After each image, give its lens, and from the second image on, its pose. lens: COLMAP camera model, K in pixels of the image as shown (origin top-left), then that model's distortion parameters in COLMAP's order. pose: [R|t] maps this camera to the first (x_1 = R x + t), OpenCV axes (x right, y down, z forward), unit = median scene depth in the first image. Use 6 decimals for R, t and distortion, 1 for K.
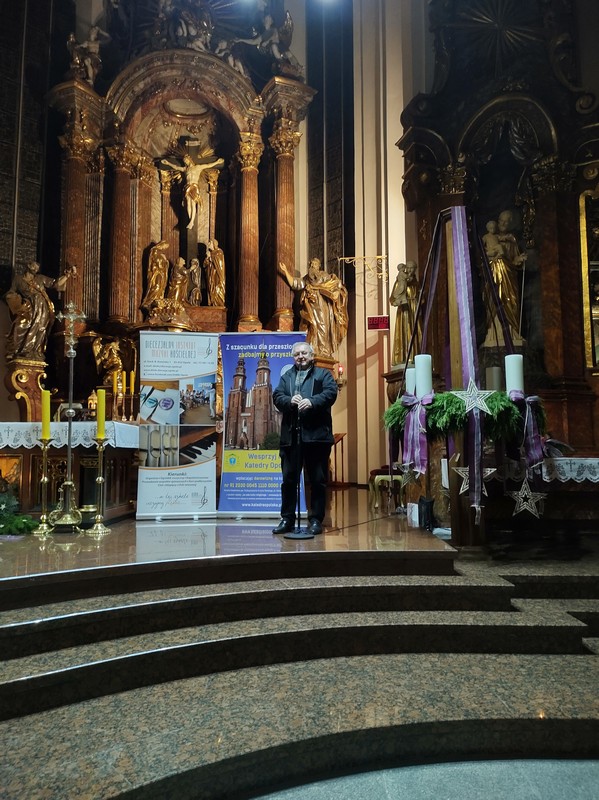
lens RADIAL K [[587.4, 0, 298.5], [0, 587.4, 402.5], [0, 0, 1]] dist [0.054600, -0.057221]
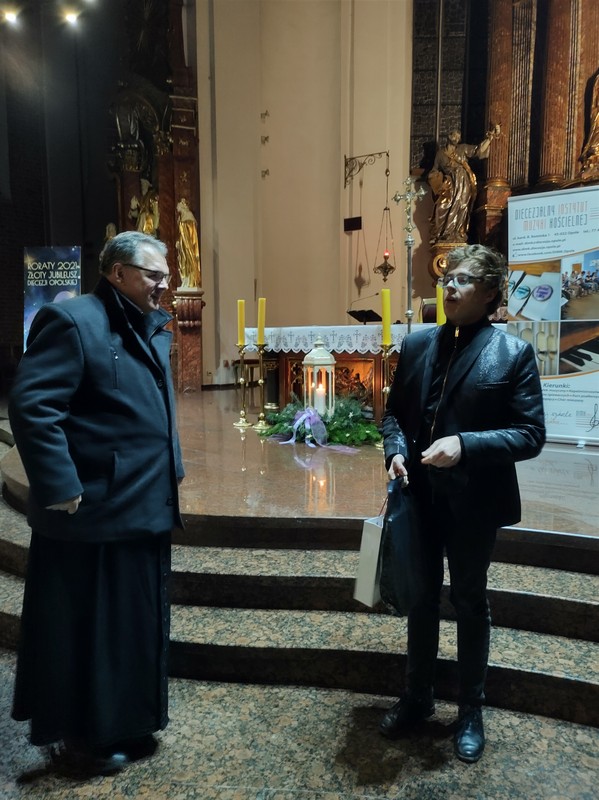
lens RADIAL K [[593.7, 0, 296.2], [0, 593.7, 404.2], [0, 0, 1]] dist [0.058092, -0.060529]
pose [[0.731938, 0.074339, -0.677304, 0.034876], [0.069212, 0.980778, 0.182442, -0.009184], [0.677847, -0.180414, 0.712723, 0.097866]]
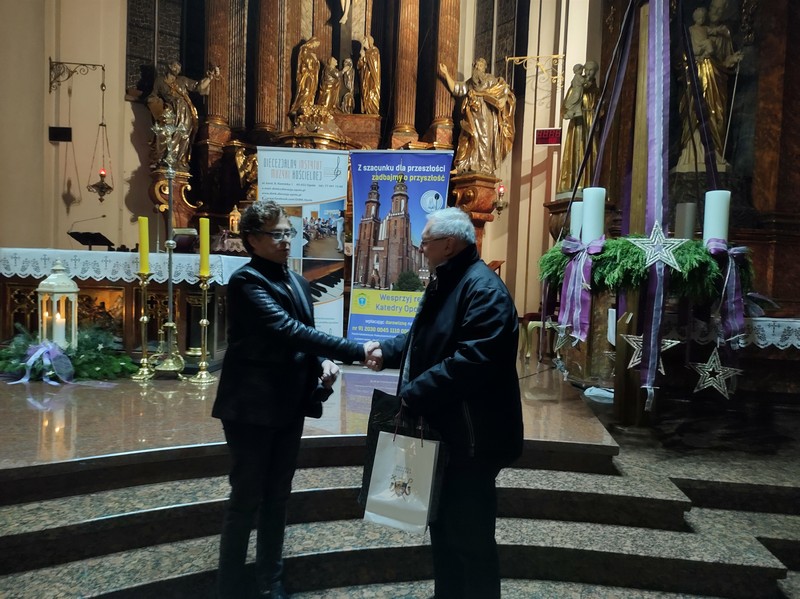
lens RADIAL K [[591.7, 0, 399.9], [0, 591.7, 301.8], [0, 0, 1]] dist [0.055164, -0.061111]
pose [[0.993713, 0.044978, -0.102521, 0.015965], [-0.029552, 0.988650, 0.147305, -0.014610], [0.107983, -0.143350, 0.983763, 0.065686]]
